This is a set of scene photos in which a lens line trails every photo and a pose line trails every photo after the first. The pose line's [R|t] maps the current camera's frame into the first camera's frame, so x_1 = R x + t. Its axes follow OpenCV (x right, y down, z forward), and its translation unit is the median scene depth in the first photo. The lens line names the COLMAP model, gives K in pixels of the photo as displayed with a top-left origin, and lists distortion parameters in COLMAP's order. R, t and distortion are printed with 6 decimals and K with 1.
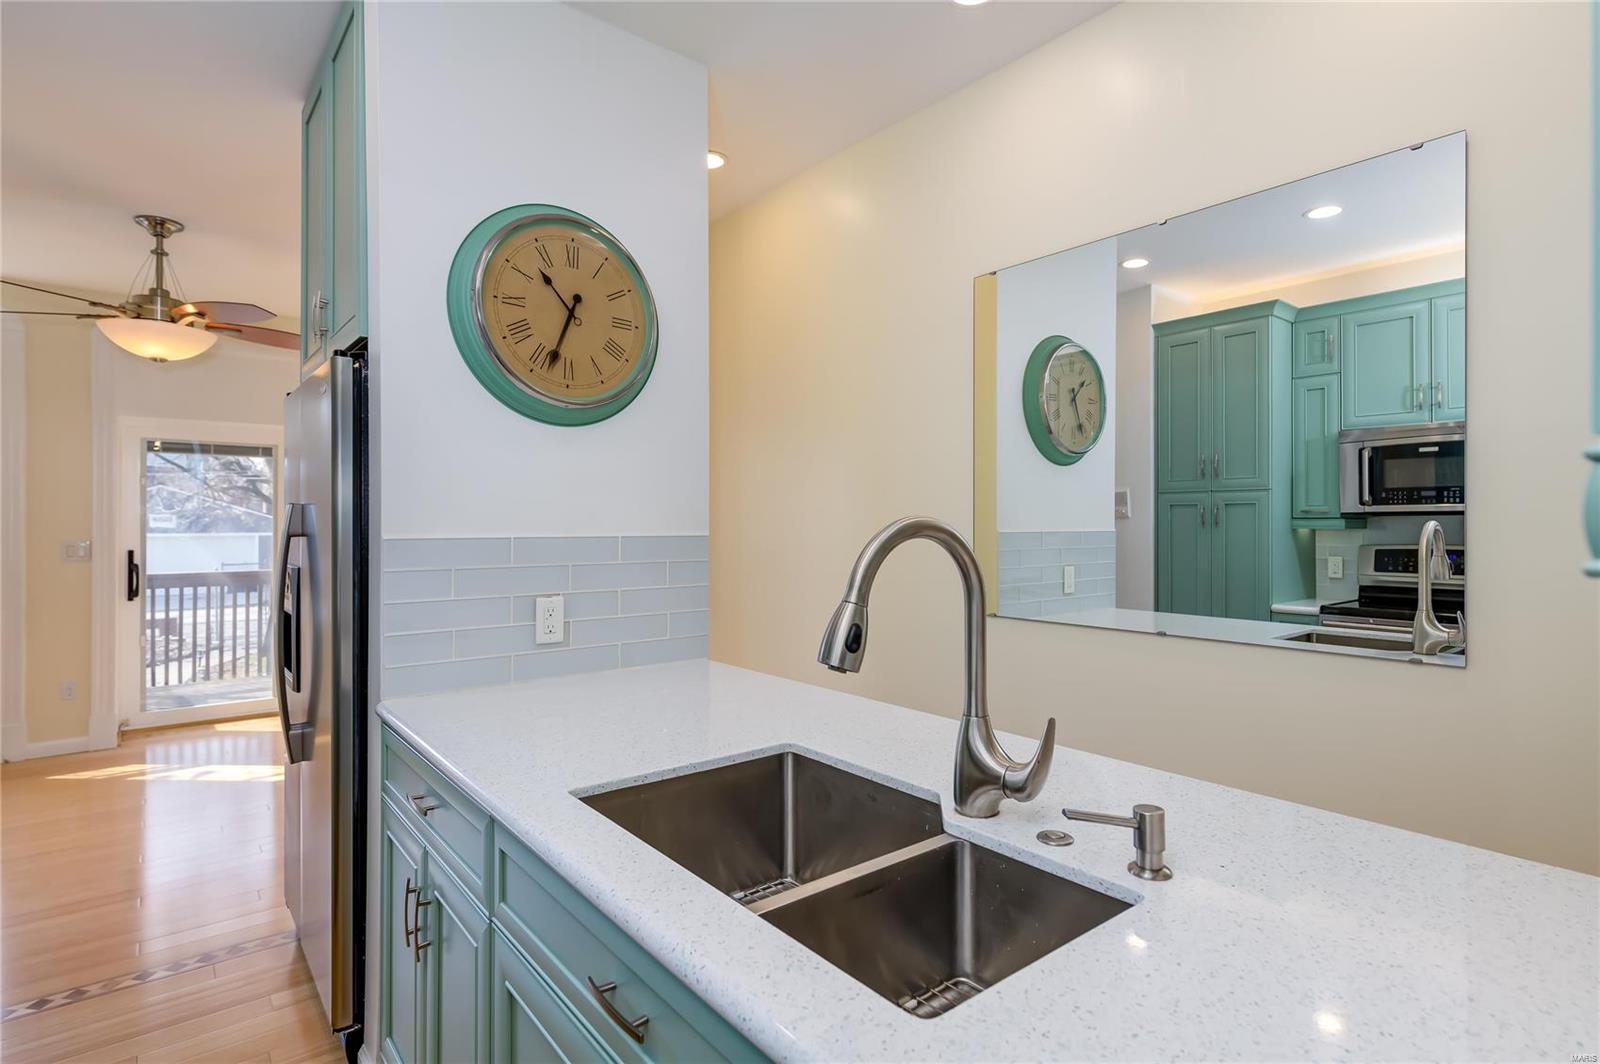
lens RADIAL K [[802.4, 0, 795.4], [0, 802.4, 522.2], [0, 0, 1]] dist [0.008142, -0.000756]
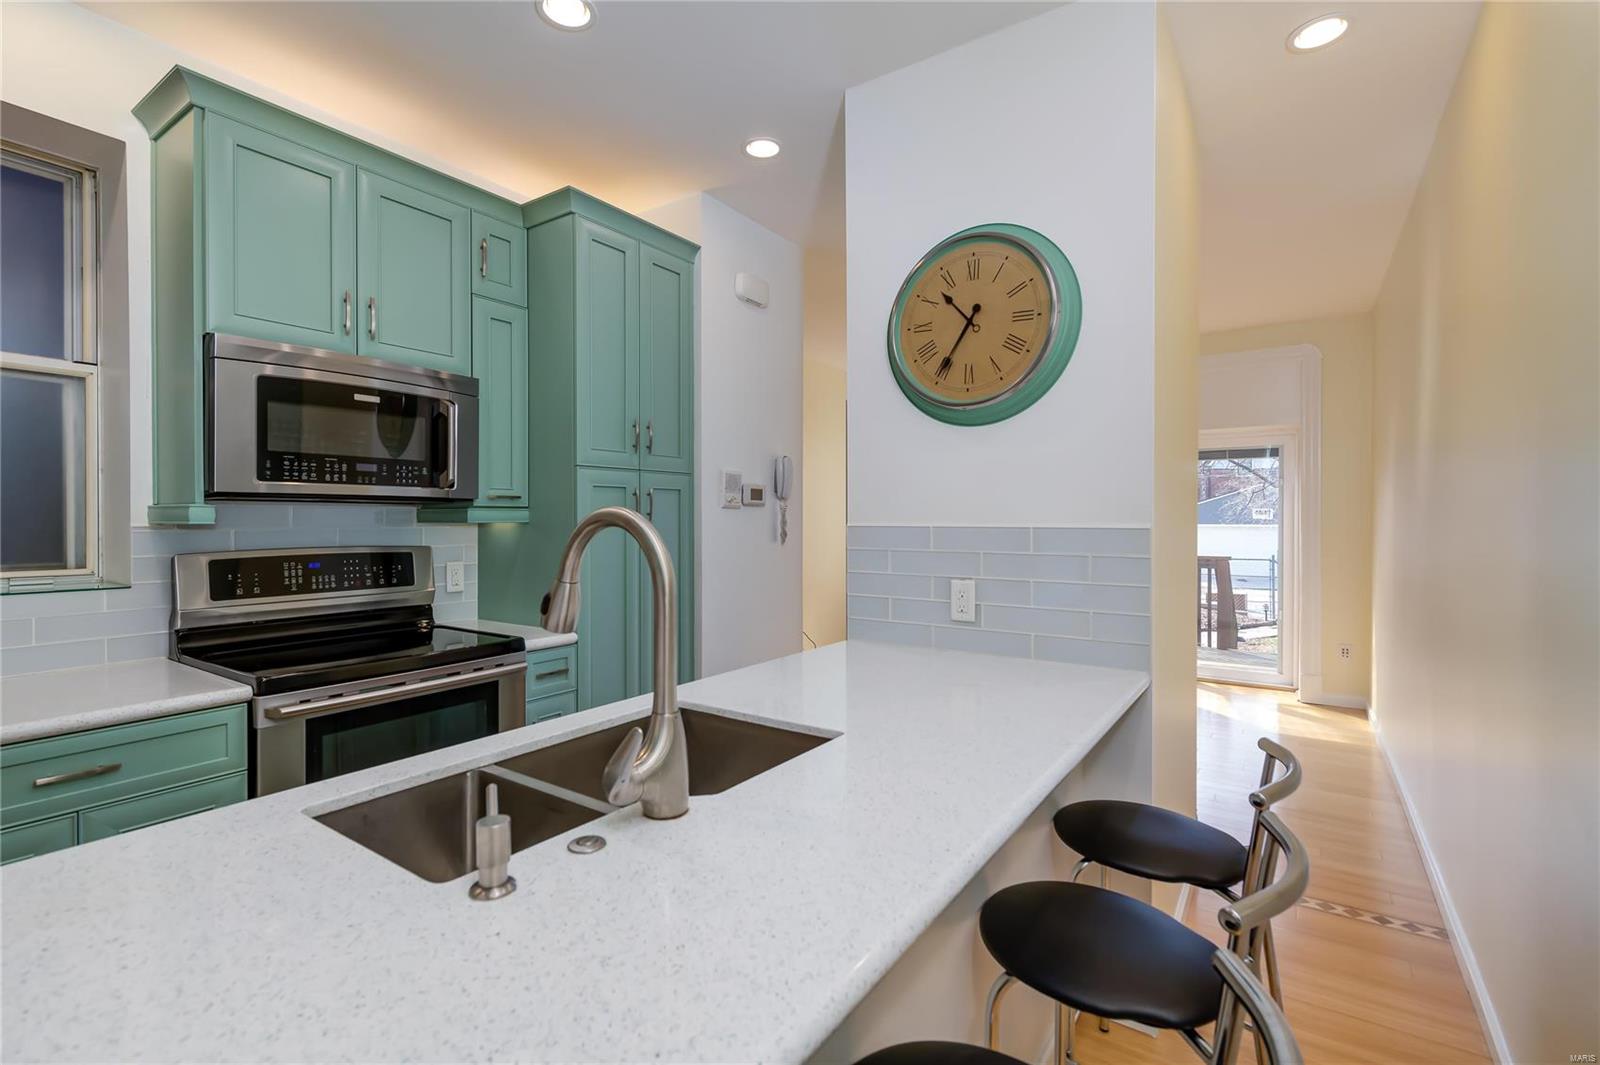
lens RADIAL K [[729.5, 0, 802.3], [0, 729.5, 520.6], [0, 0, 1]] dist [0.002122, 0.000094]
pose [[0.289603, 0.005191, -0.957133, 0.487385], [0.002412, 0.999978, 0.006153, 0.002697], [0.957144, -0.004090, 0.289584, 0.394463]]
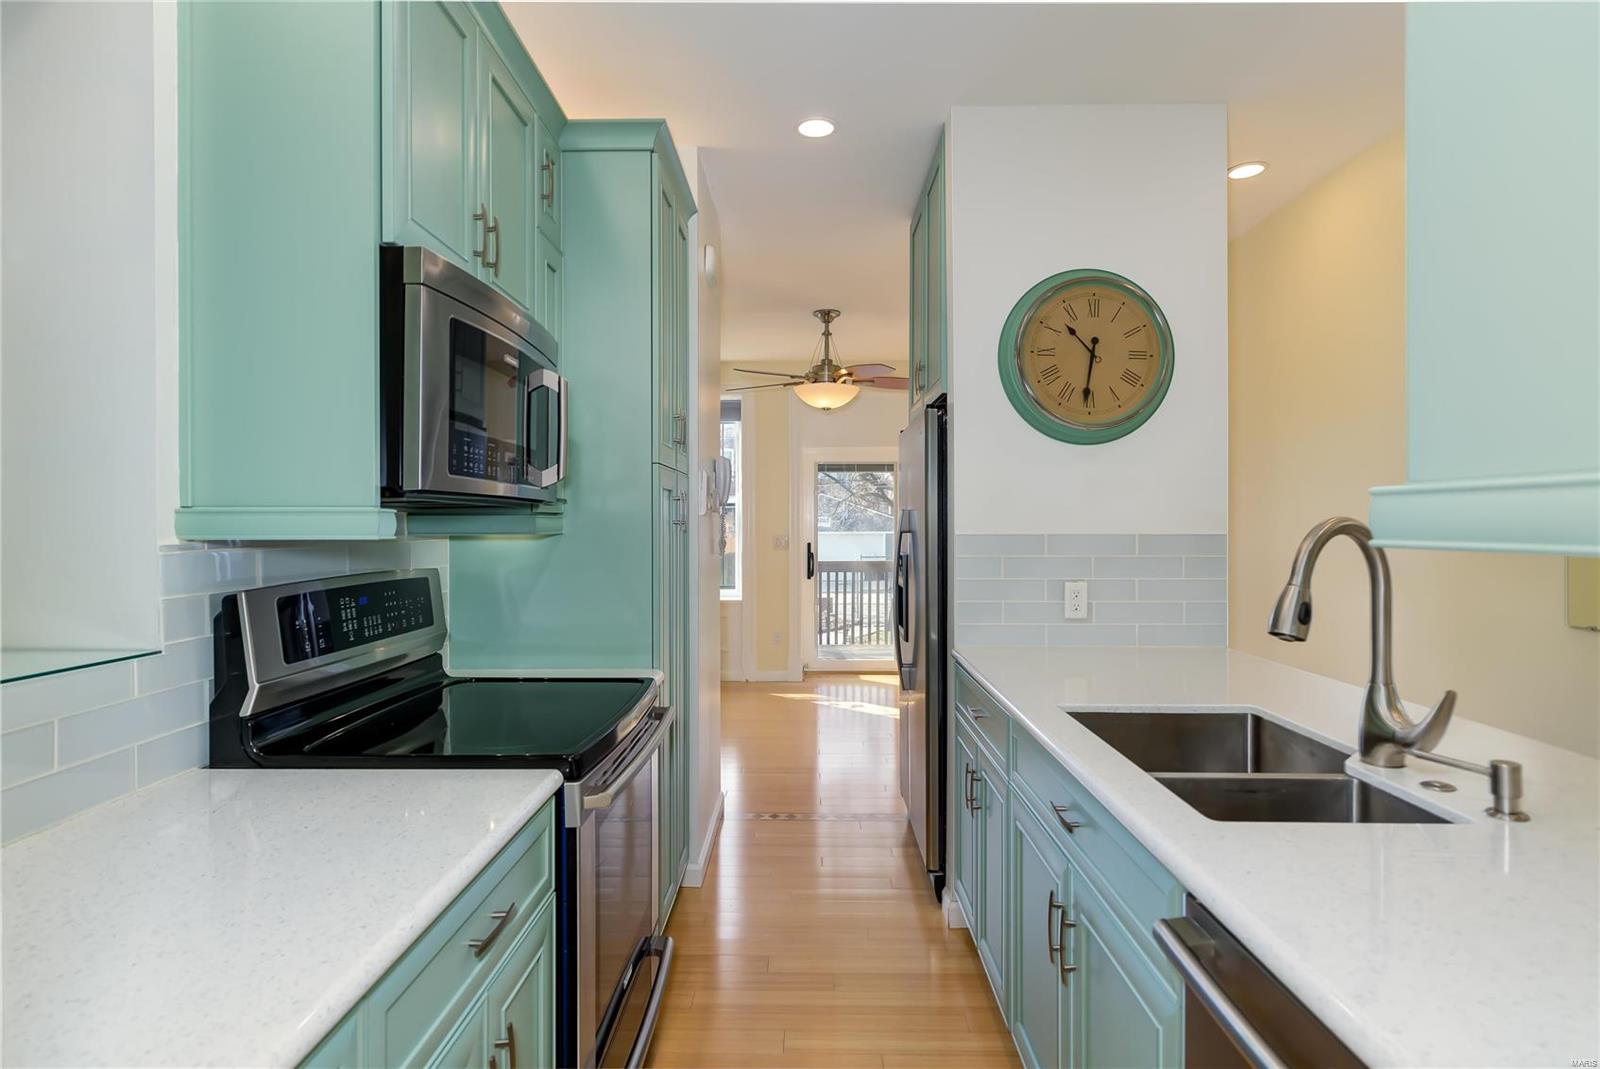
lens RADIAL K [[814.2, 0, 800.0], [0, 814.2, 534.5], [0, 0, 1]] dist [-0.001706, -0.000041]
pose [[0.769274, 0.006859, -0.638882, 0.142838], [0.002975, 0.999893, 0.014317, -0.000496], [0.638912, -0.012914, 0.769172, -0.207918]]
